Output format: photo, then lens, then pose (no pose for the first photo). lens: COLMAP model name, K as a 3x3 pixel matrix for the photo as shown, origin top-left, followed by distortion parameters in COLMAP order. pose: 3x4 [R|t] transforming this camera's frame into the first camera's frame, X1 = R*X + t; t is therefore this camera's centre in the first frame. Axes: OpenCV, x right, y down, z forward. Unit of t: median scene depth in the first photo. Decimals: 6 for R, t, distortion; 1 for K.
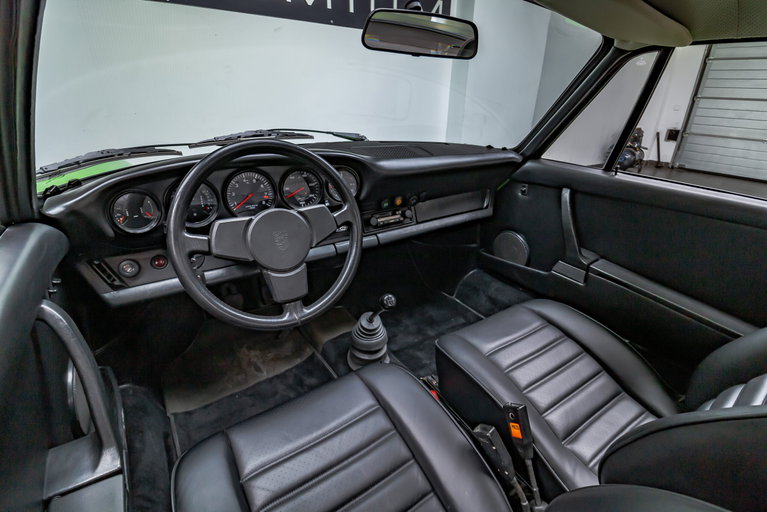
lens RADIAL K [[354.3, 0, 387.7], [0, 354.3, 248.5], [0, 0, 1]] dist [-0.016539, -0.000879]
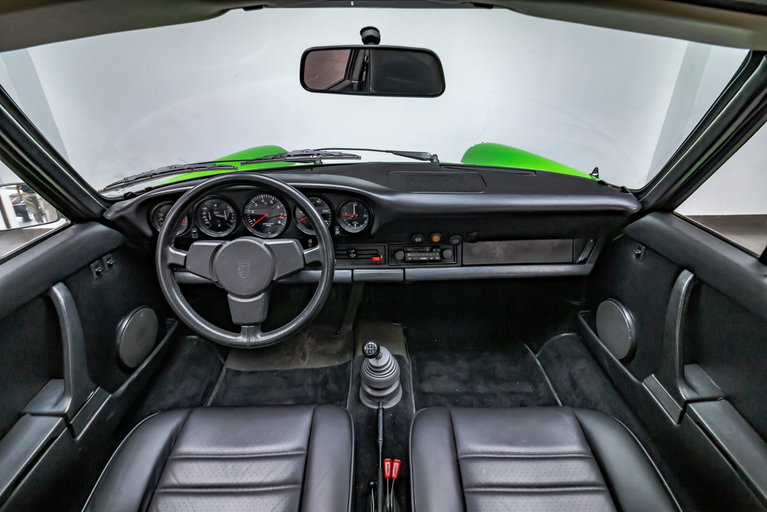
lens RADIAL K [[354.3, 0, 387.7], [0, 354.3, 248.5], [0, 0, 1]] dist [-0.016539, -0.000879]
pose [[0.832003, 0.221379, -0.508687, 0.378197], [-0.192290, 0.975167, 0.109884, -0.180860], [0.520380, 0.006392, 0.853911, 0.198786]]
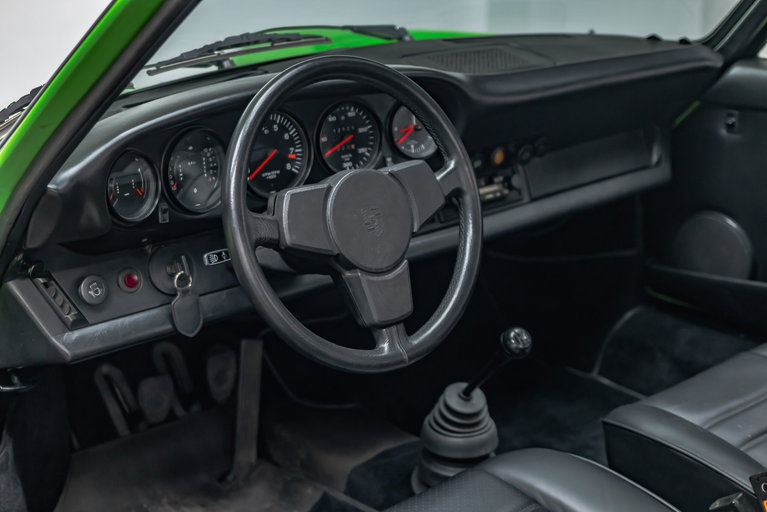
lens RADIAL K [[1183.3, 0, 383.5], [0, 1183.3, 256.0], [0, 0, 1]] dist [-0.024893, -0.034331]
pose [[0.991645, -0.065560, 0.111093, -0.324671], [0.074363, 0.994251, -0.077040, 0.122516], [-0.105403, 0.084657, 0.990820, -0.624283]]
